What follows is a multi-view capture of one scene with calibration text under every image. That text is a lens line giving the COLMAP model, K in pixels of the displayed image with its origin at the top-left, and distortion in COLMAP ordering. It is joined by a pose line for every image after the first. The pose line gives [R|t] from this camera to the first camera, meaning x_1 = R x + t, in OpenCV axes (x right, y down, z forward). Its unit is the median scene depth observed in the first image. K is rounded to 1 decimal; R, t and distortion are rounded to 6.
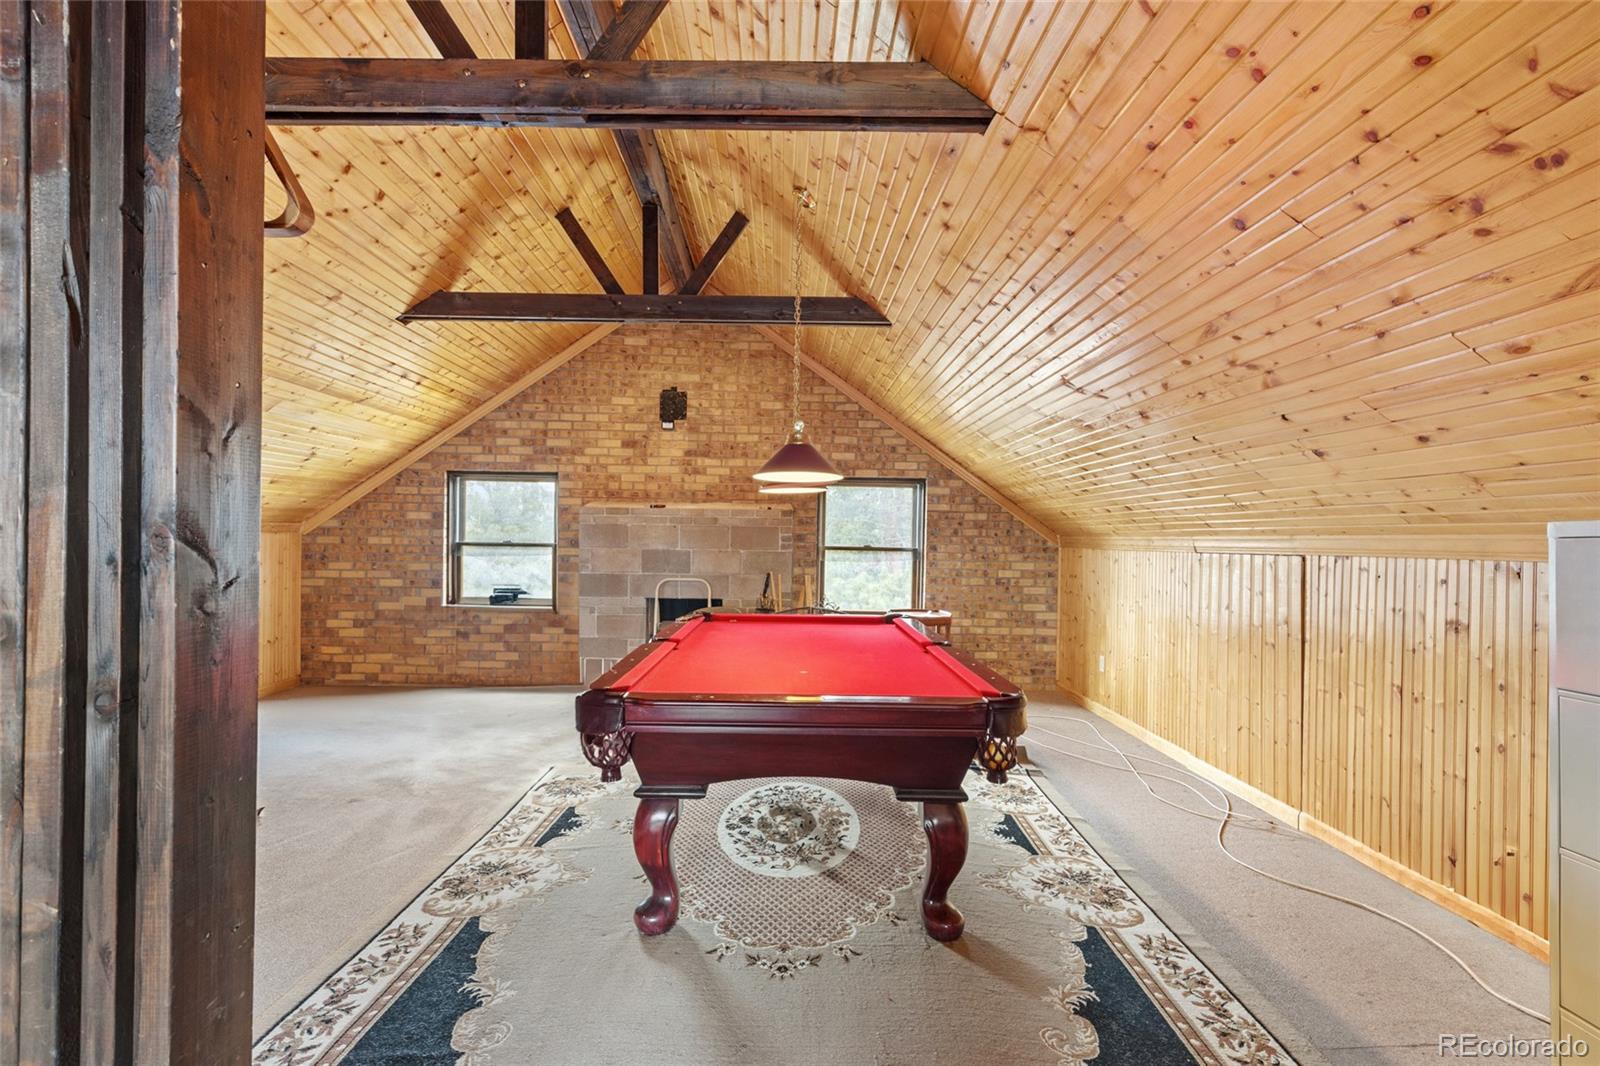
lens RADIAL K [[731.8, 0, 796.5], [0, 731.8, 543.7], [0, 0, 1]] dist [0.014982, -0.001898]
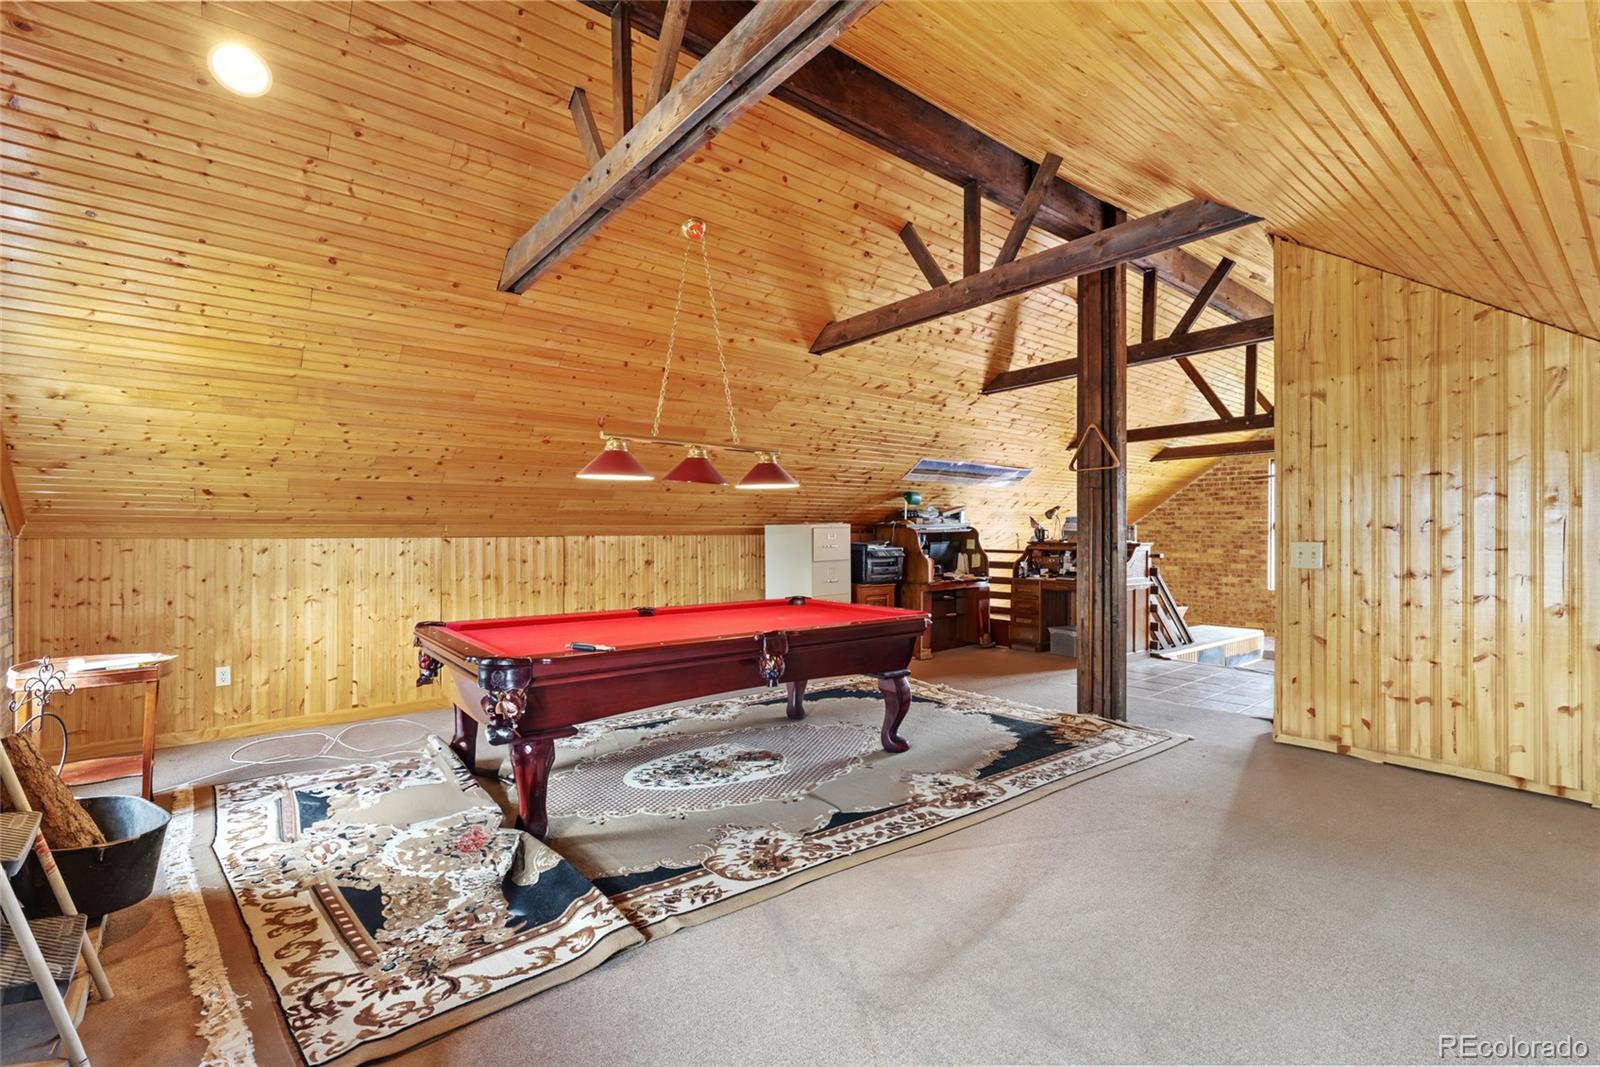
lens RADIAL K [[731.8, 0, 810.3], [0, 731.8, 536.0], [0, 0, 1]] dist [0.014982, -0.001898]
pose [[-0.631019, -0.010985, 0.775690, -1.288864], [-0.000248, 0.999903, 0.013958, -0.007038], [-0.775768, 0.008615, -0.630960, 2.068212]]
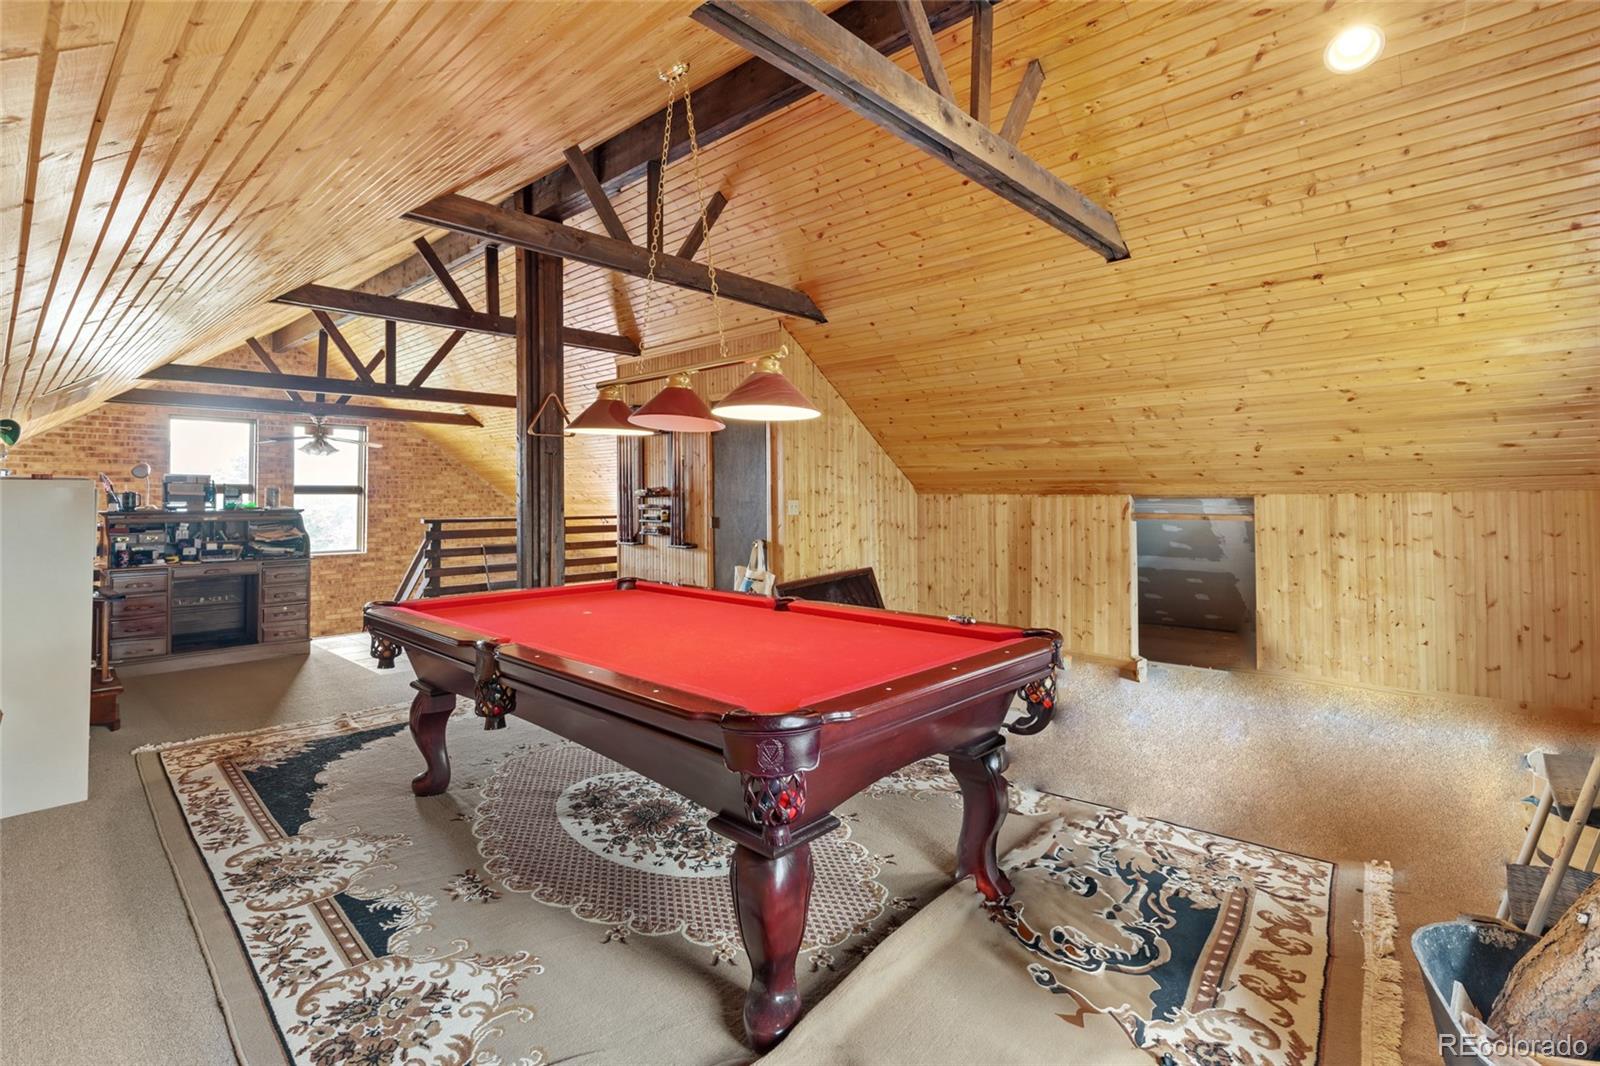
lens RADIAL K [[731.8, 0, 780.8], [0, 731.8, 481.5], [0, 0, 1]] dist [0.014982, -0.001898]
pose [[-0.694697, -0.024608, -0.718881, 0.655991], [-0.010651, 0.999657, -0.023926, 0.005608], [0.719224, -0.008964, -0.694721, 2.157342]]
